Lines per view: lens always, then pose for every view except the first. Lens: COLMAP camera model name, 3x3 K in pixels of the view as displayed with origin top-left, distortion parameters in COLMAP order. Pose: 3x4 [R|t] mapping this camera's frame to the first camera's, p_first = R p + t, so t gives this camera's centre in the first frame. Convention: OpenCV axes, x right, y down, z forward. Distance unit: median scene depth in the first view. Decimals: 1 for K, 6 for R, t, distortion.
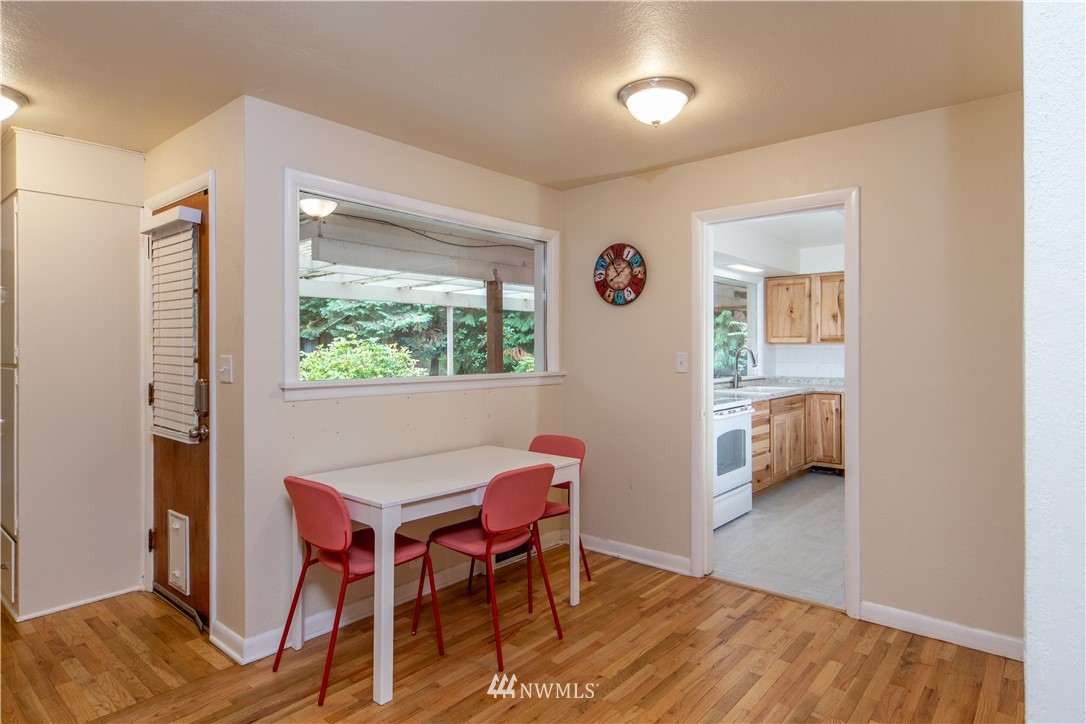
lens RADIAL K [[610.1, 0, 545.7], [0, 610.1, 351.2], [0, 0, 1]] dist [-0.000639, -0.000065]
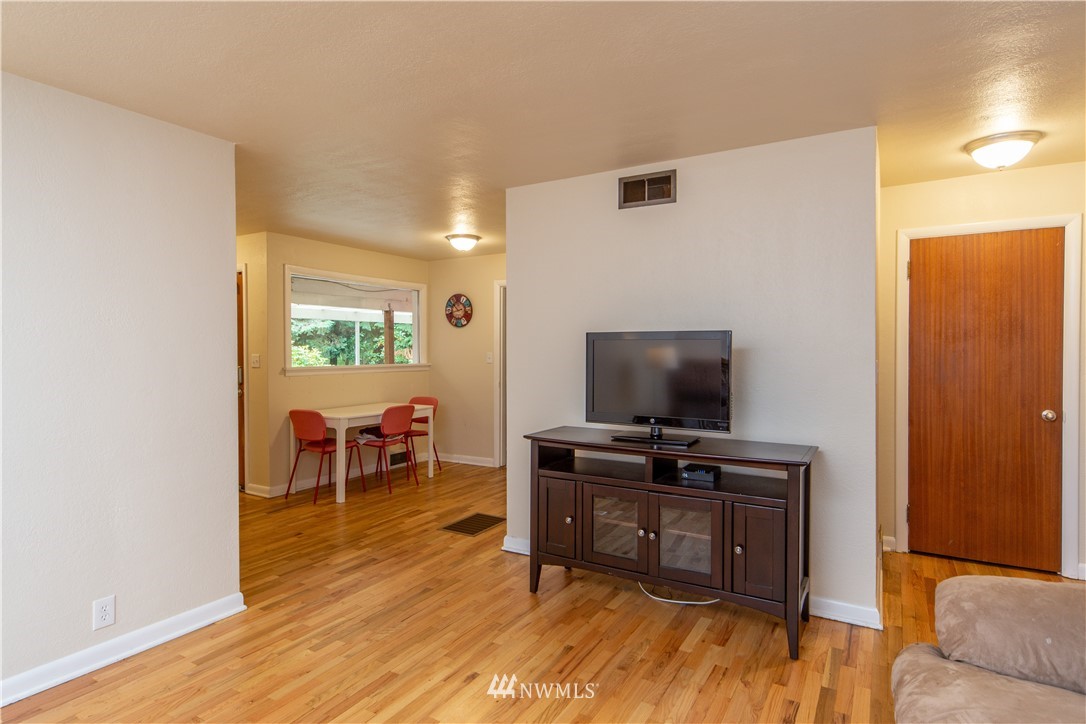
lens RADIAL K [[576.9, 0, 546.8], [0, 576.9, 357.0], [0, 0, 1]] dist [0.002770, 0.000439]
pose [[0.982833, -0.002754, 0.184476, 0.059228], [0.000916, 0.999949, 0.010046, -0.002402], [-0.184495, -0.009704, 0.982786, -0.759739]]
